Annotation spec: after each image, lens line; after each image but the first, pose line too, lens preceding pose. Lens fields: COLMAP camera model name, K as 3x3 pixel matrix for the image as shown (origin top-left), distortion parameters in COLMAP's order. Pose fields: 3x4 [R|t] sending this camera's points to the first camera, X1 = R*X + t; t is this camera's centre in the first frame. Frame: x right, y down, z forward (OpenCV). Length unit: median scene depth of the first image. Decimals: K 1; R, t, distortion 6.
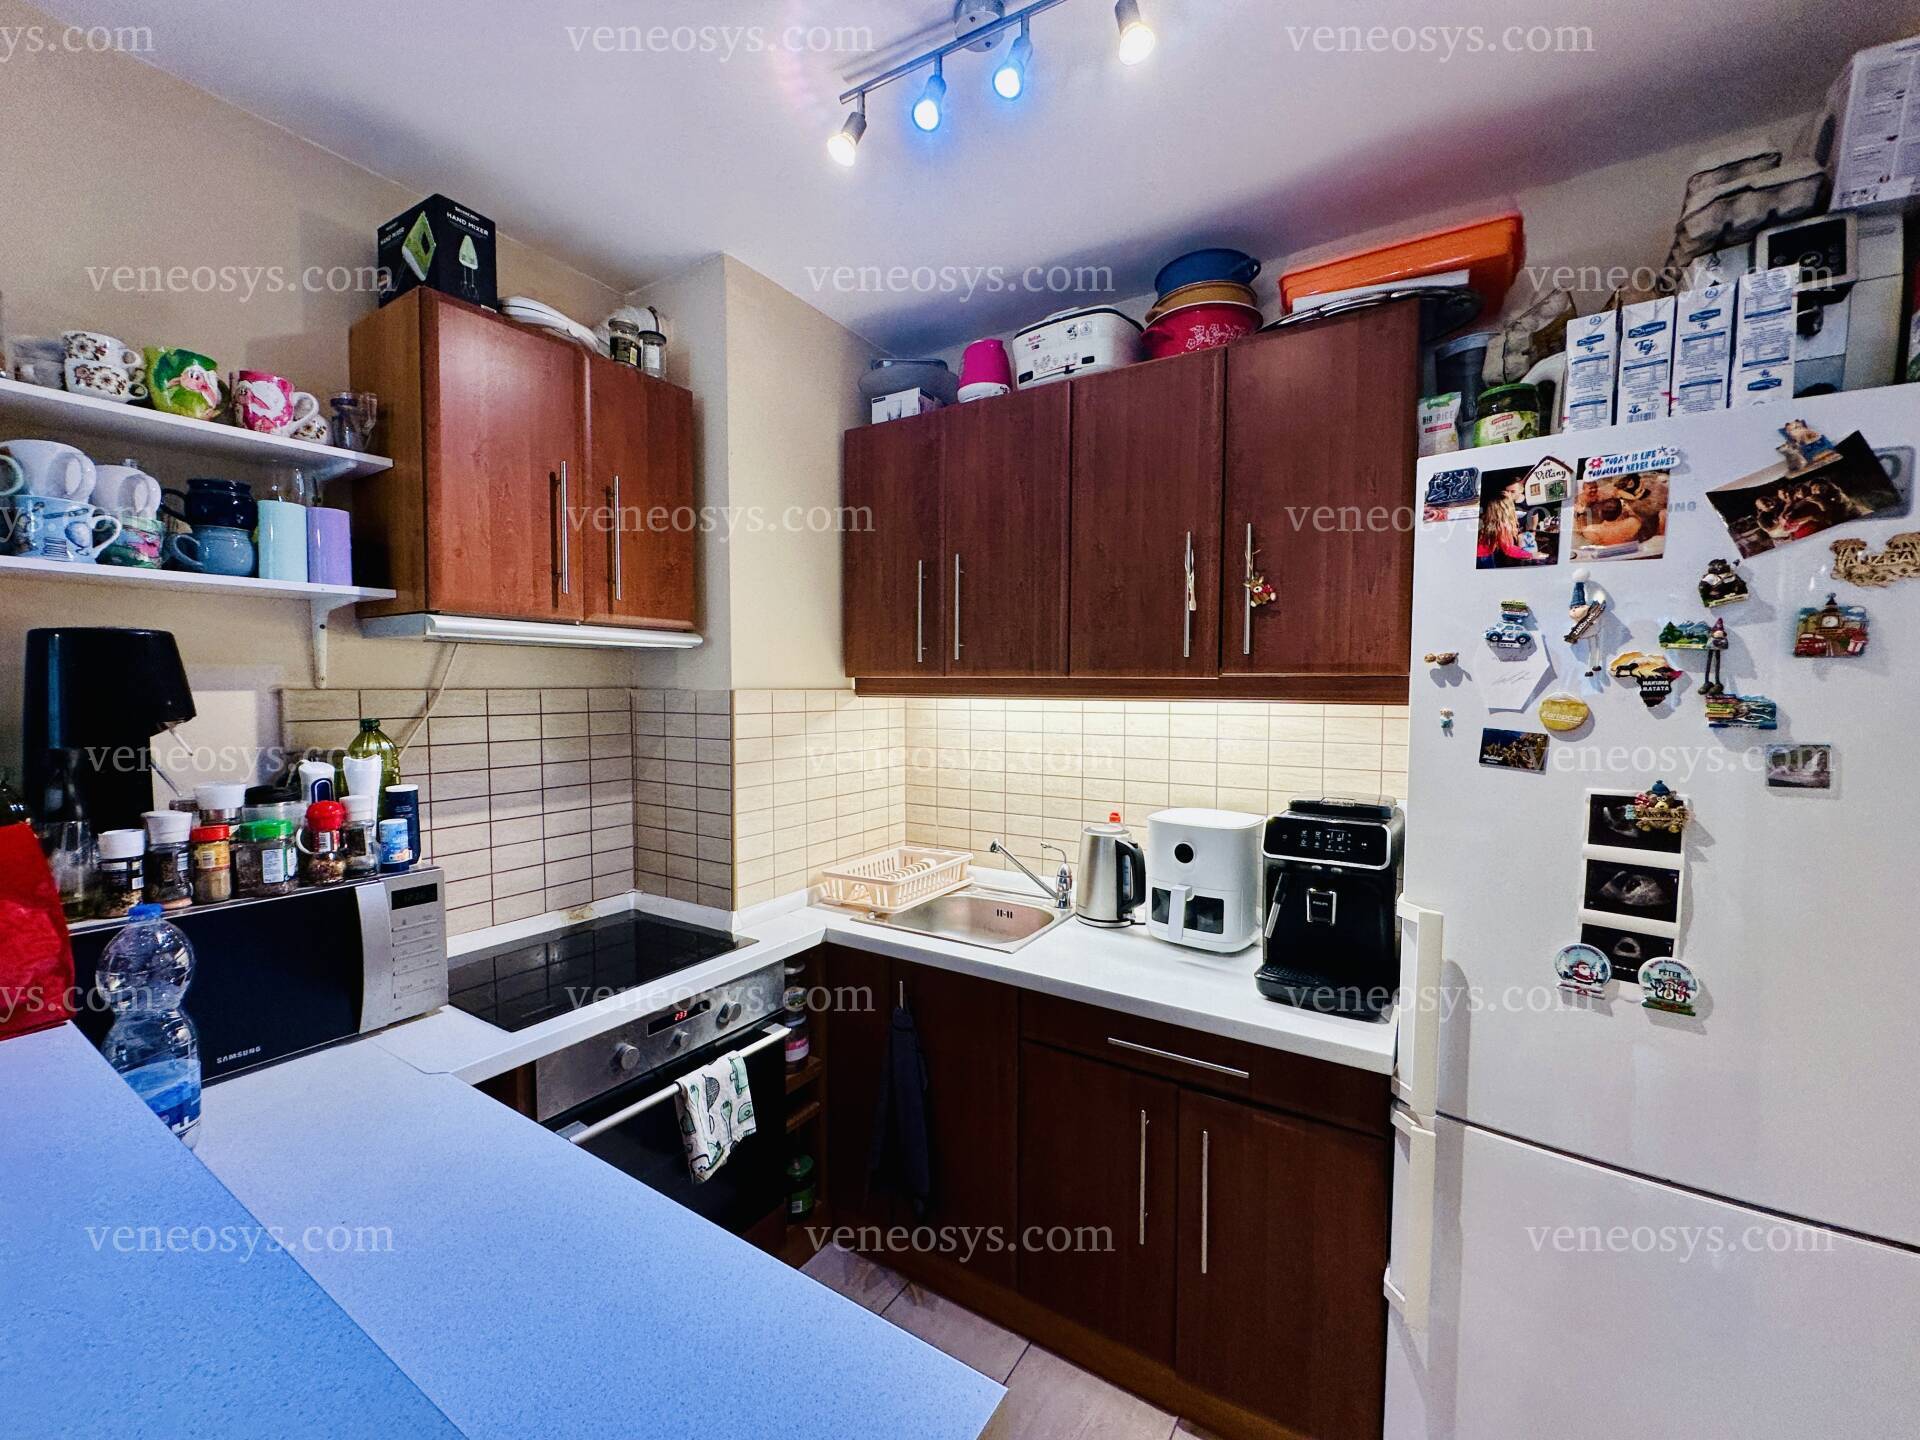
lens RADIAL K [[765.0, 0, 956.5], [0, 765.0, 717.4], [0, 0, 1]] dist [-0.003555, 0.000483]
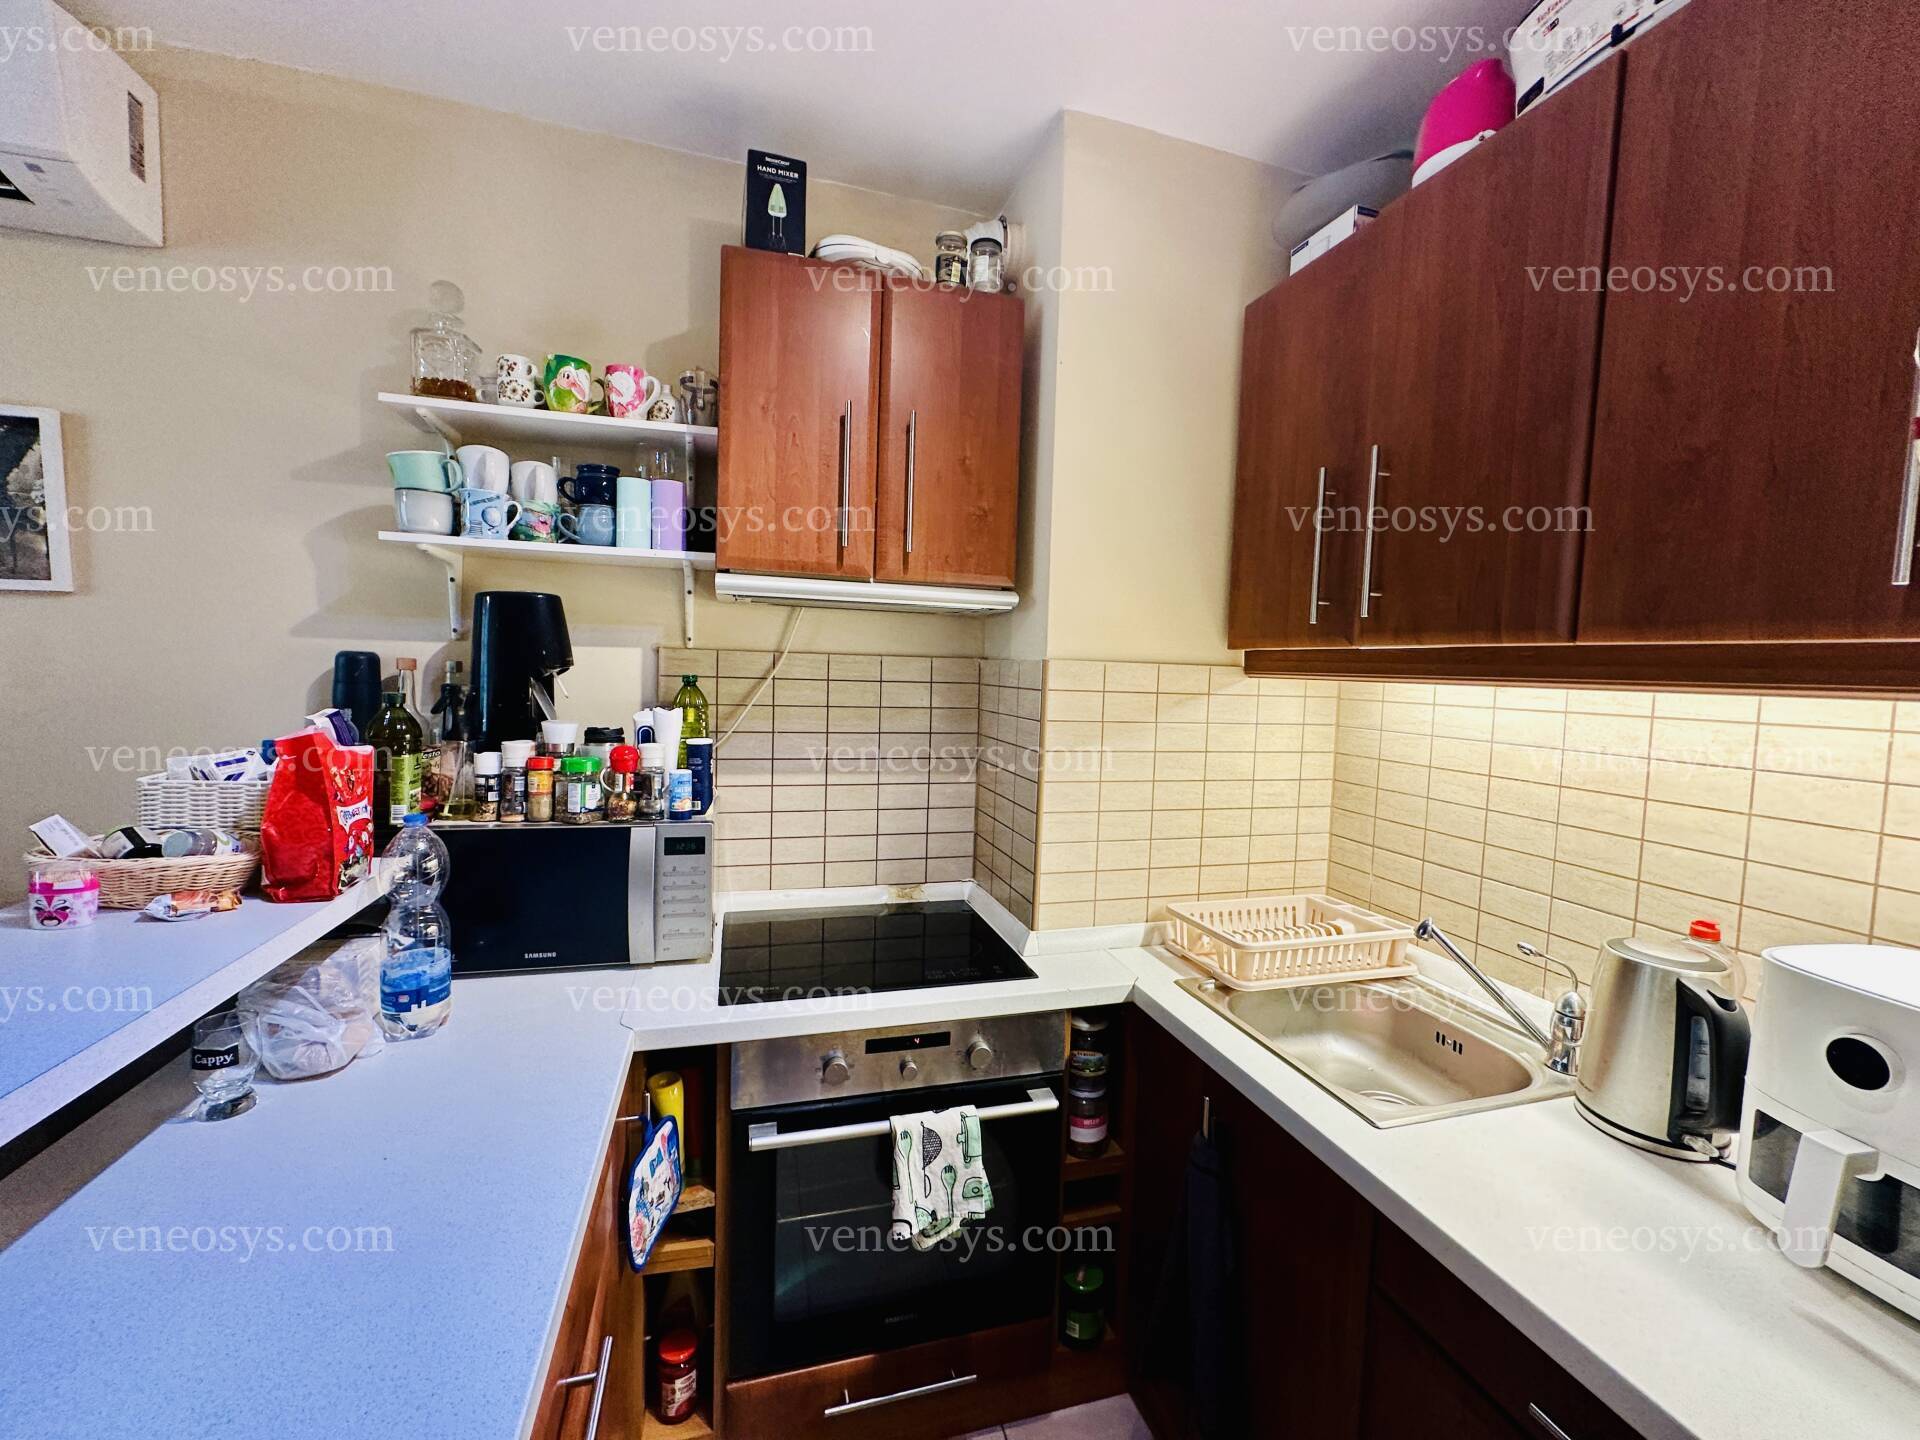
lens RADIAL K [[765.0, 0, 961.2], [0, 765.0, 717.5], [0, 0, 1]] dist [-0.003555, 0.000483]
pose [[0.753155, 0.064132, -0.654709, 0.193868], [-0.057865, 0.997837, 0.031177, 0.005665], [0.655293, 0.014403, 0.755238, 0.373108]]
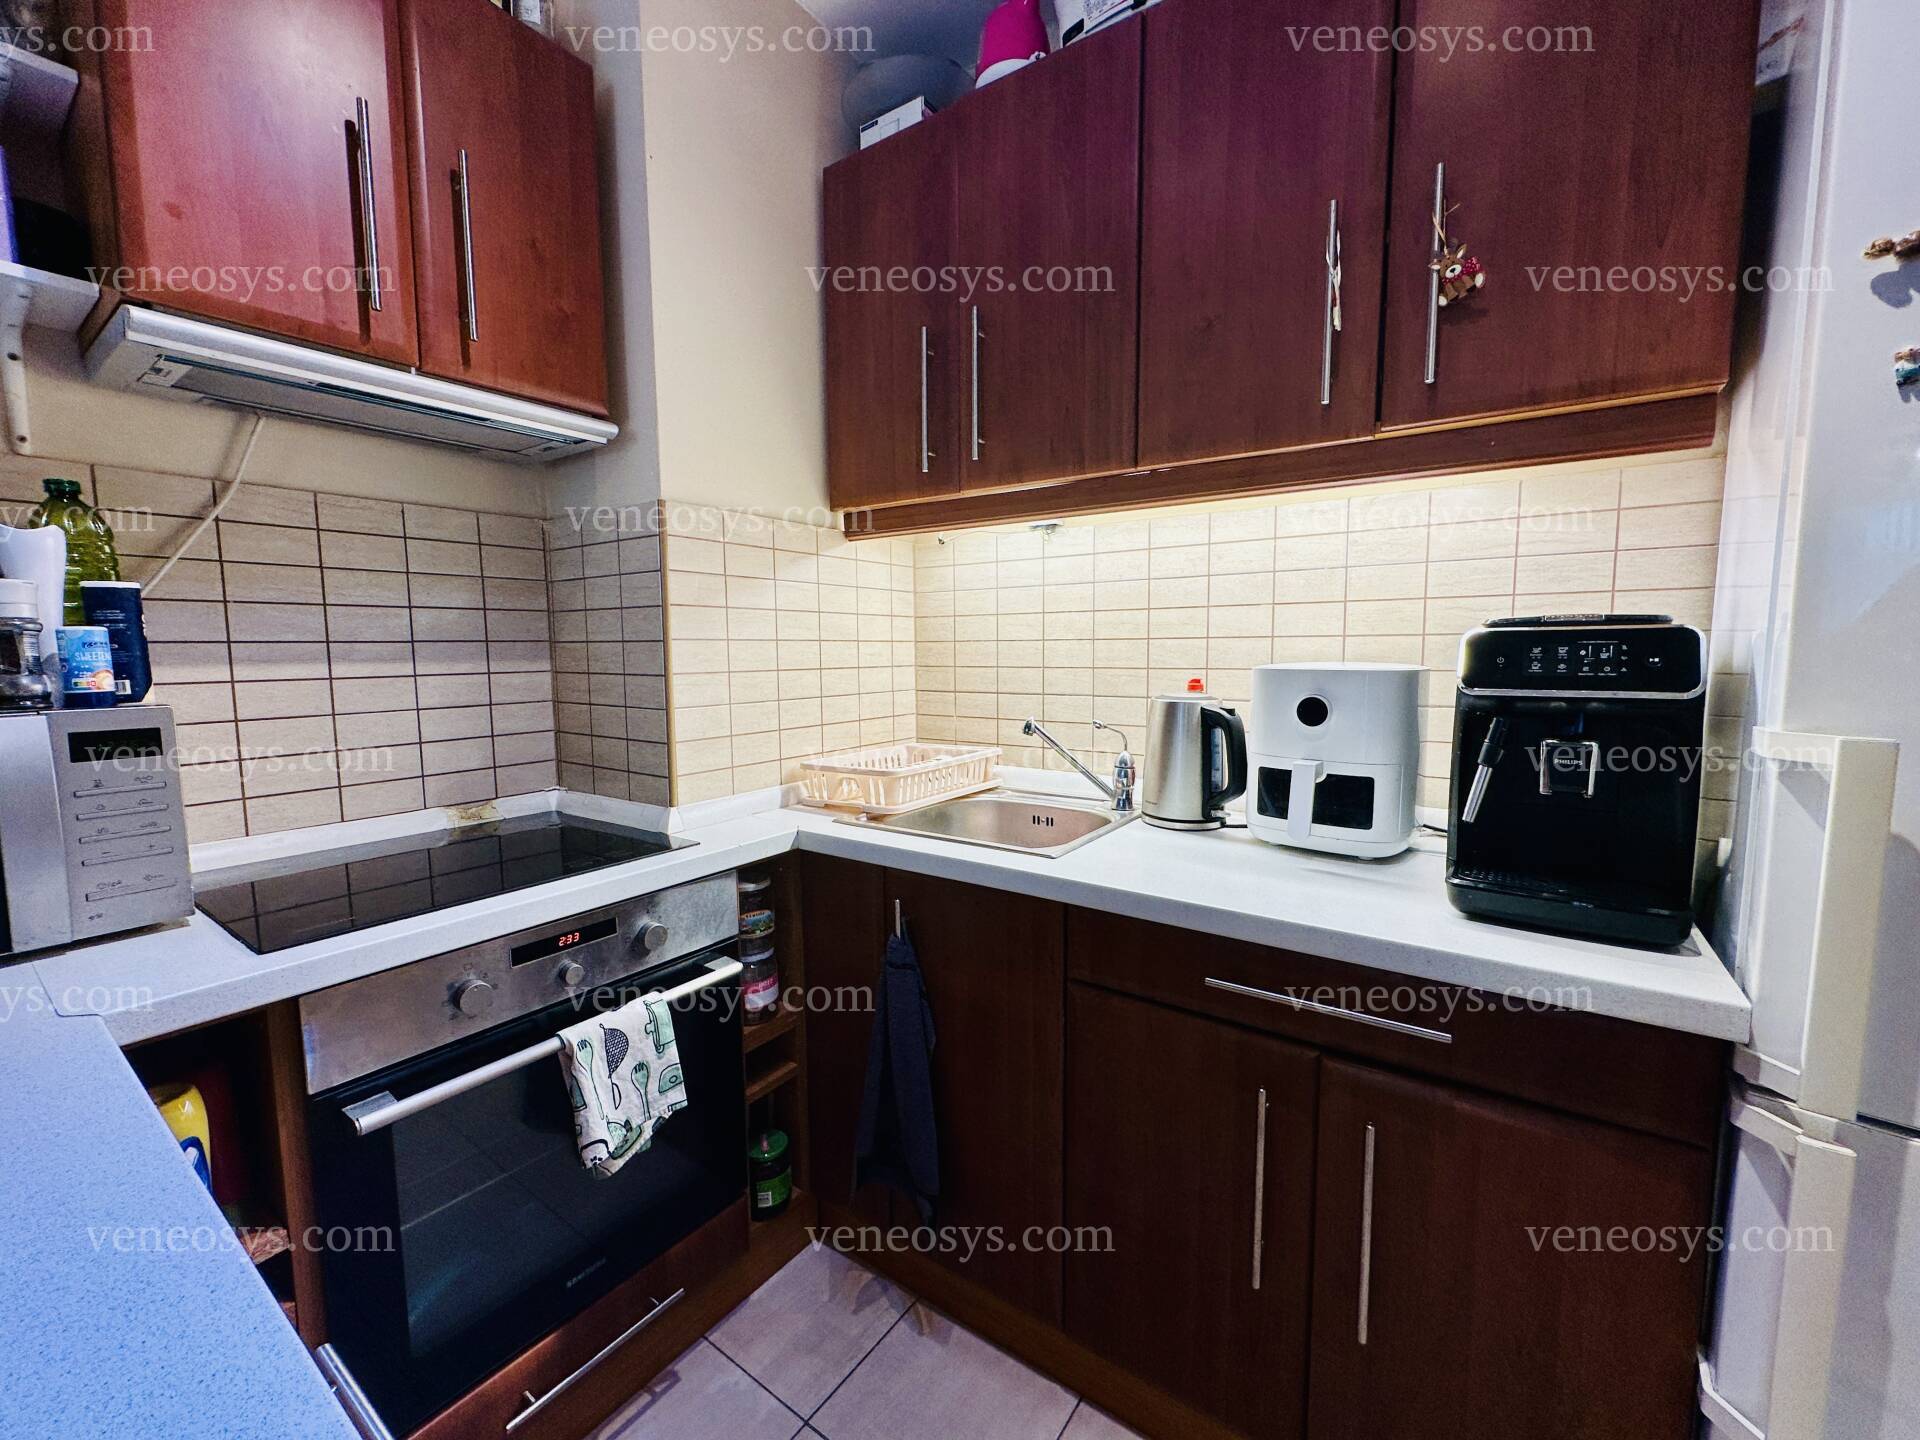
lens RADIAL K [[765.0, 0, 956.4], [0, 765.0, 717.1], [0, 0, 1]] dist [-0.003555, 0.000483]
pose [[0.998902, -0.004627, -0.046630, 0.017442], [0.007027, 0.998651, 0.051441, 0.148641], [0.046329, -0.051712, 0.997587, 0.322610]]
